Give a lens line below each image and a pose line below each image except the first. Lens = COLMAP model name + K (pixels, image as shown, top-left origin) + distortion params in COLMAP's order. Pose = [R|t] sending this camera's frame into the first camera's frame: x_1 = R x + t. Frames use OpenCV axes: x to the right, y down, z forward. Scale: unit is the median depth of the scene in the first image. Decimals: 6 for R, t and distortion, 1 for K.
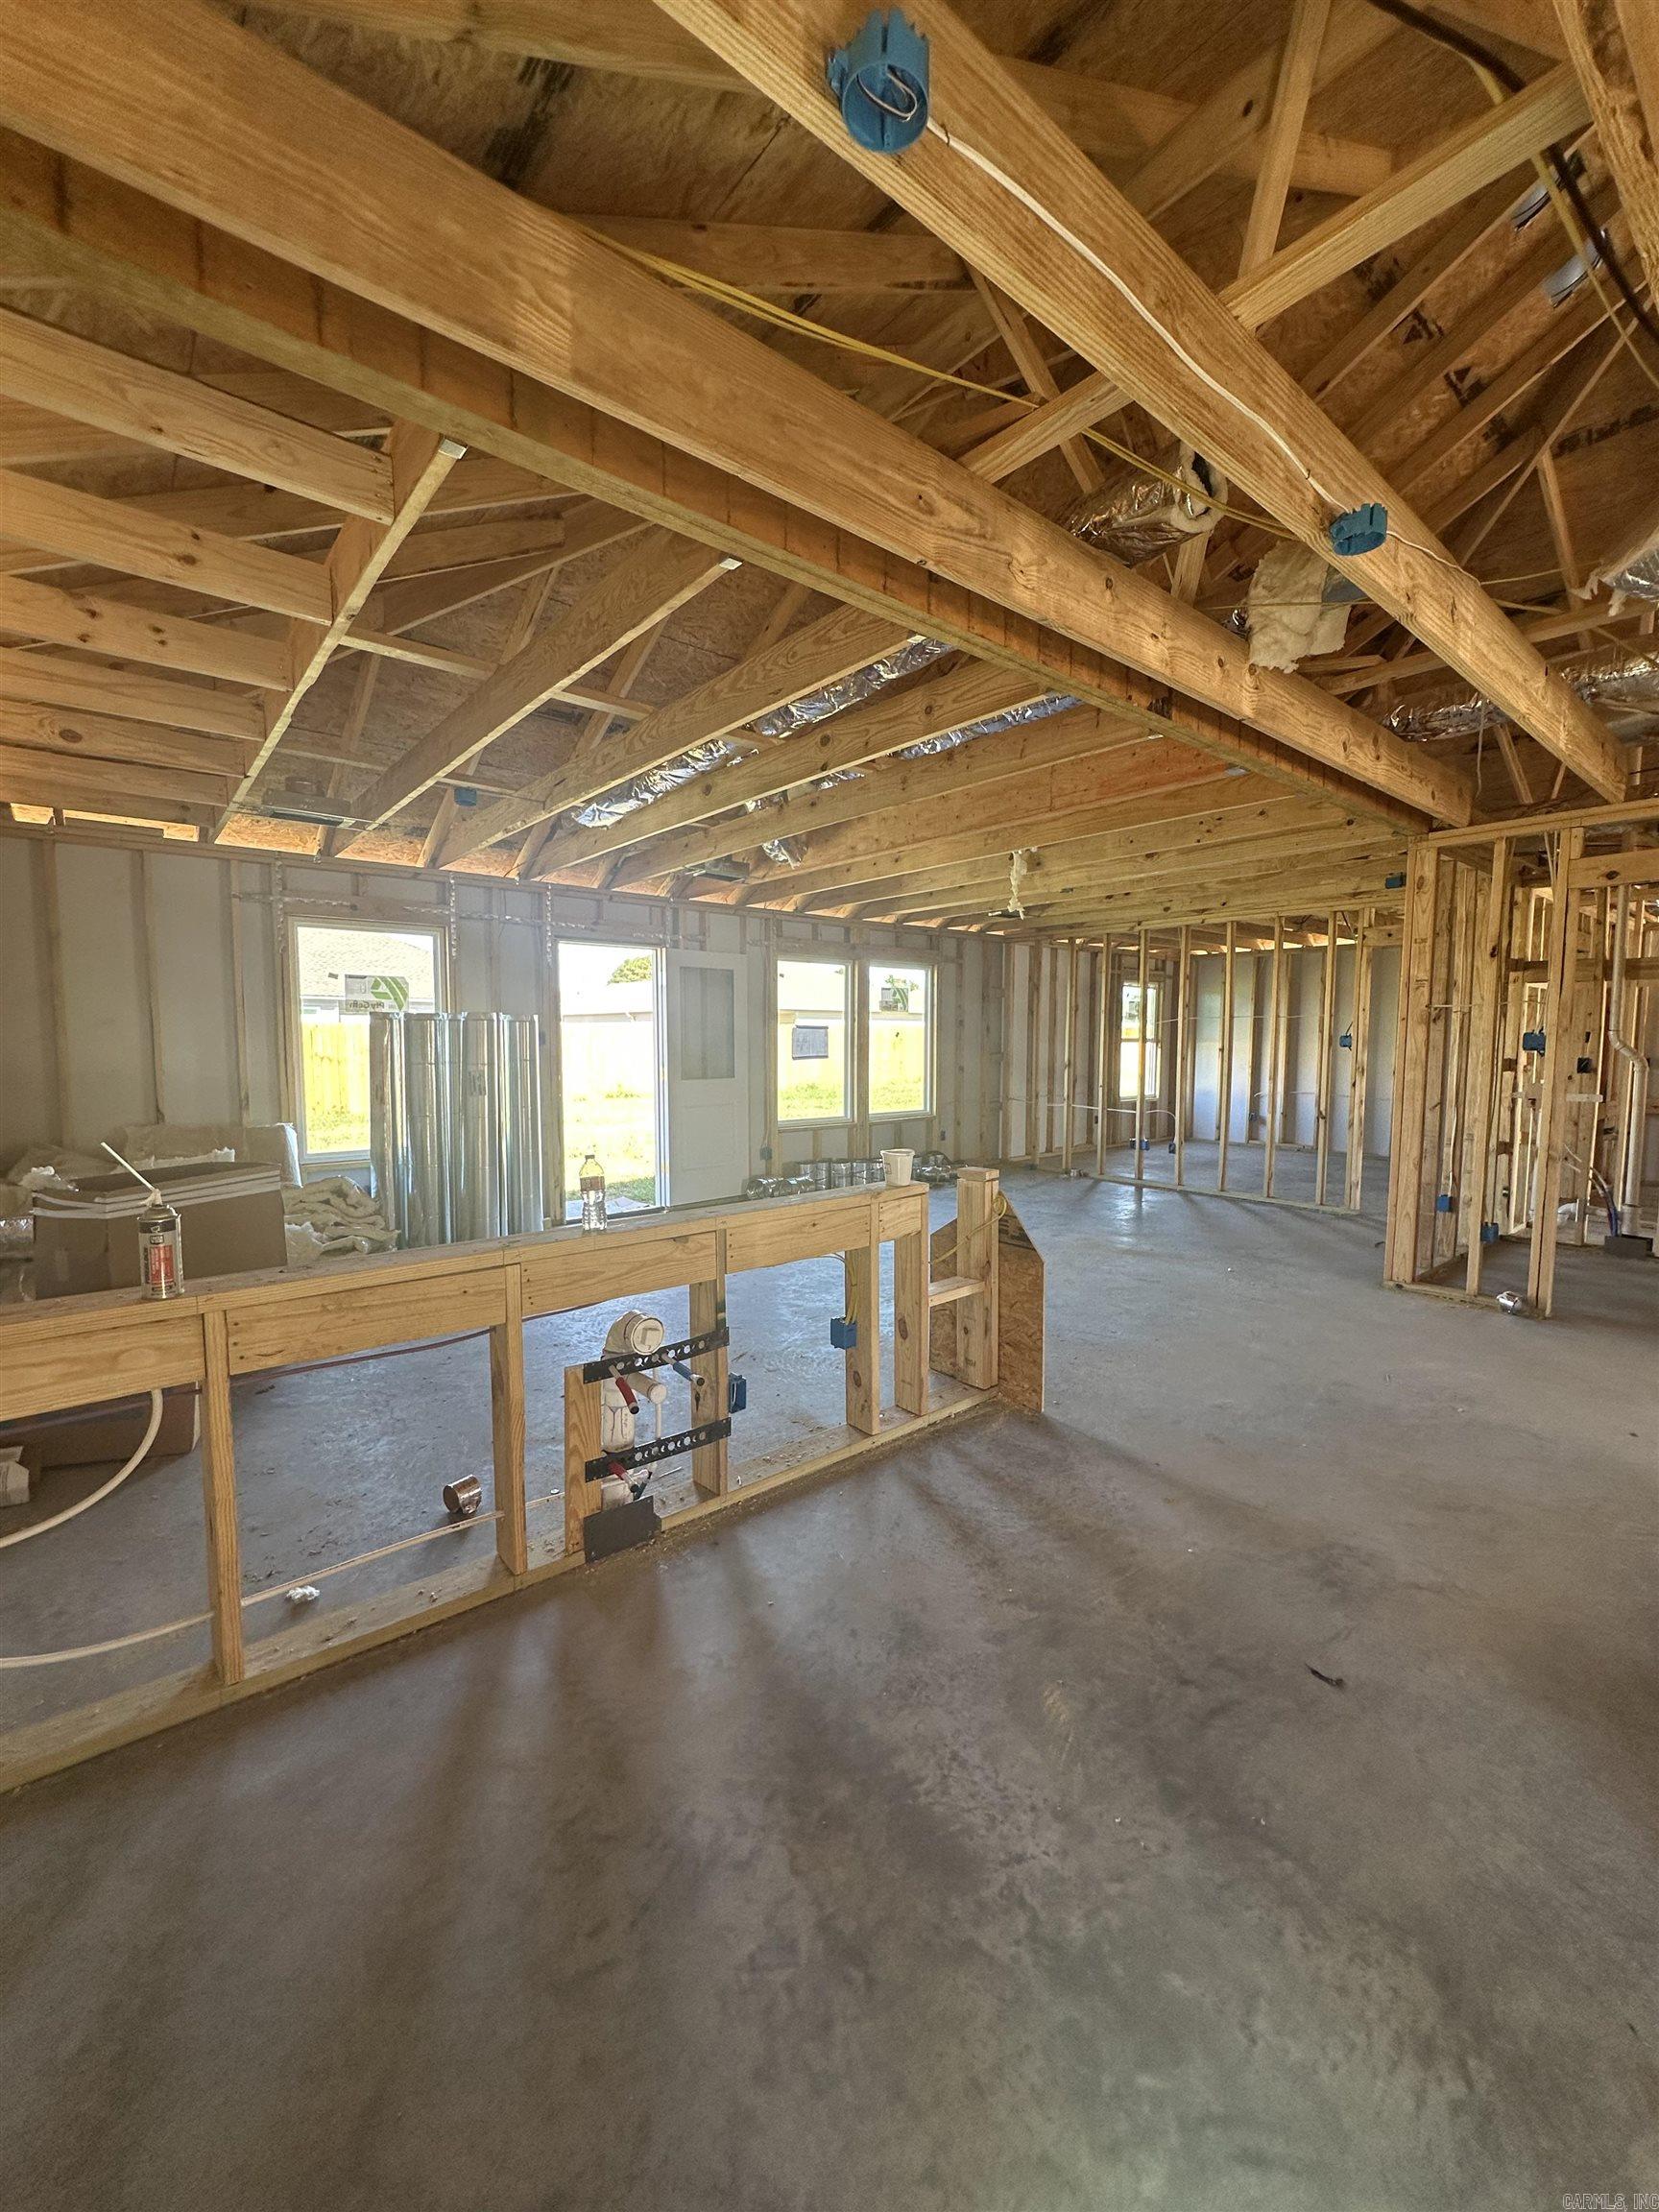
lens RADIAL K [[881.9, 0, 828.1], [0, 881.9, 1107.6], [0, 0, 1]] dist [-0.001932, 0.000612]
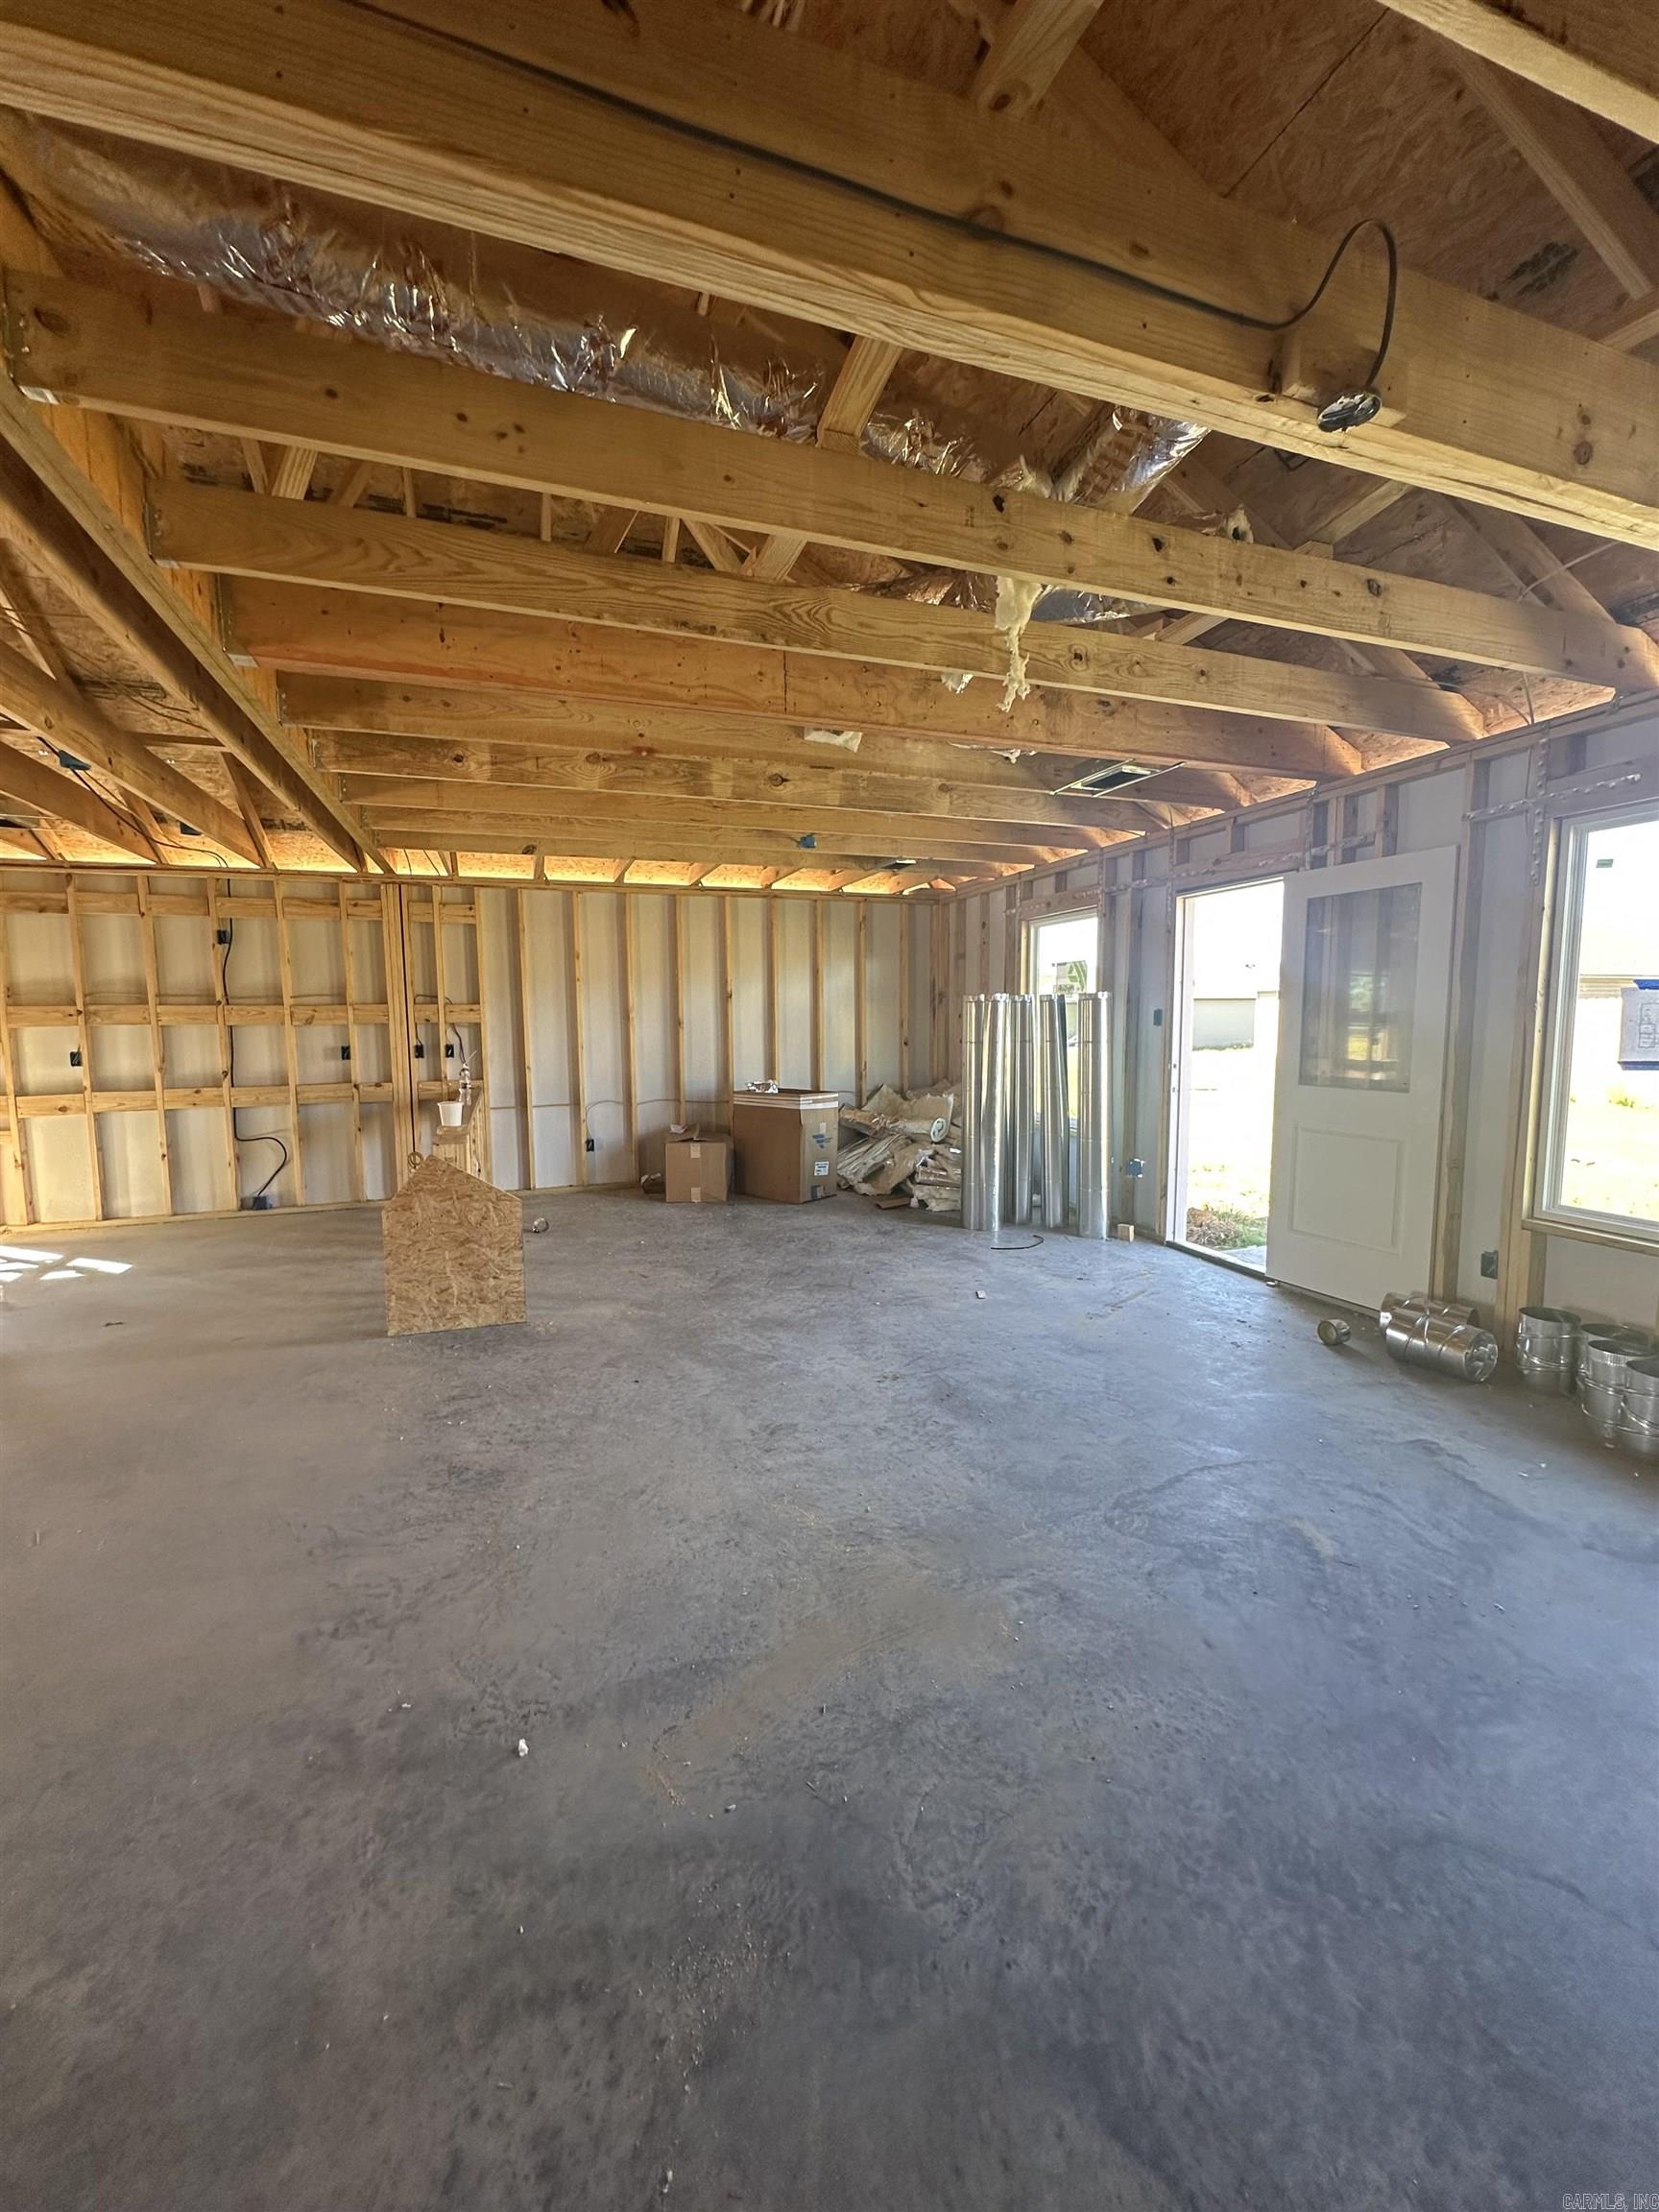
lens RADIAL K [[881.9, 0, 825.2], [0, 881.9, 1105.9], [0, 0, 1]] dist [-0.001932, 0.000612]
pose [[-0.342438, 0.093346, -0.934892, 1.298496], [-0.069022, 0.989864, 0.124116, -0.174107], [0.937002, 0.107030, -0.332524, 2.217071]]
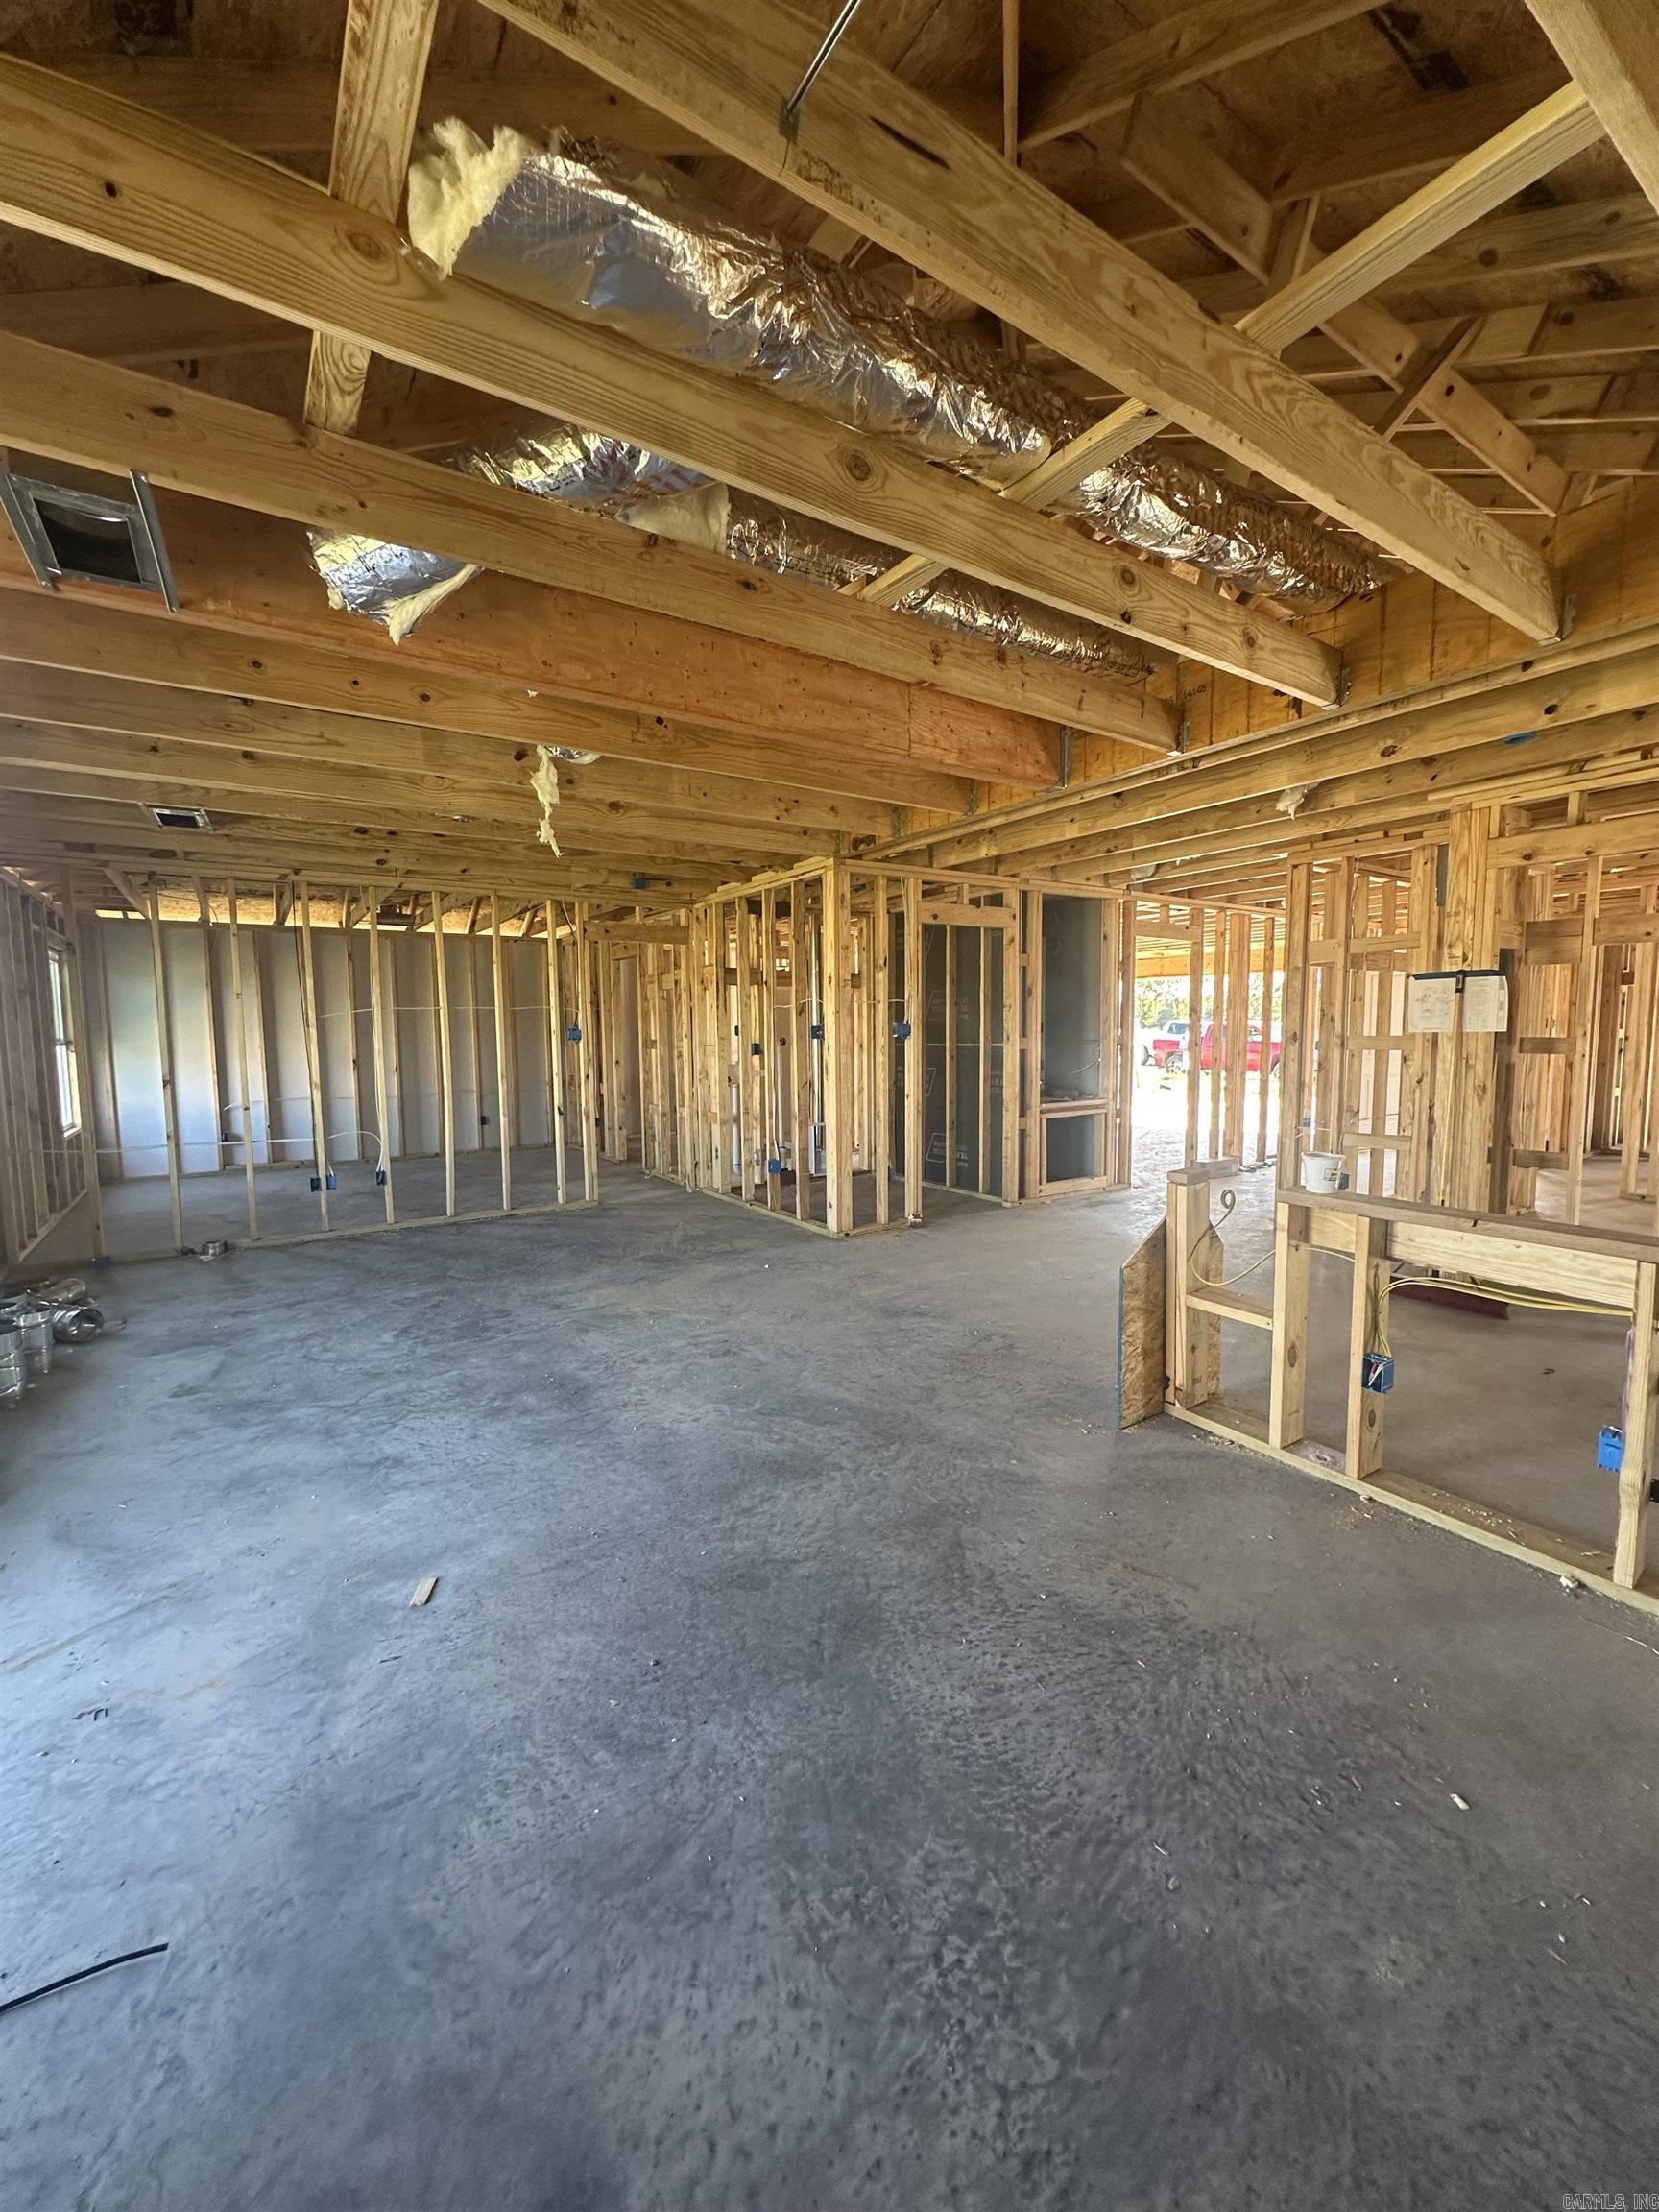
lens RADIAL K [[881.9, 0, 823.5], [0, 881.9, 1110.7], [0, 0, 1]] dist [-0.001932, 0.000612]
pose [[0.107006, -0.097393, 0.989477, -0.918604], [0.091411, 0.991940, 0.087750, -0.126703], [-0.990047, 0.081059, 0.115046, 1.518384]]
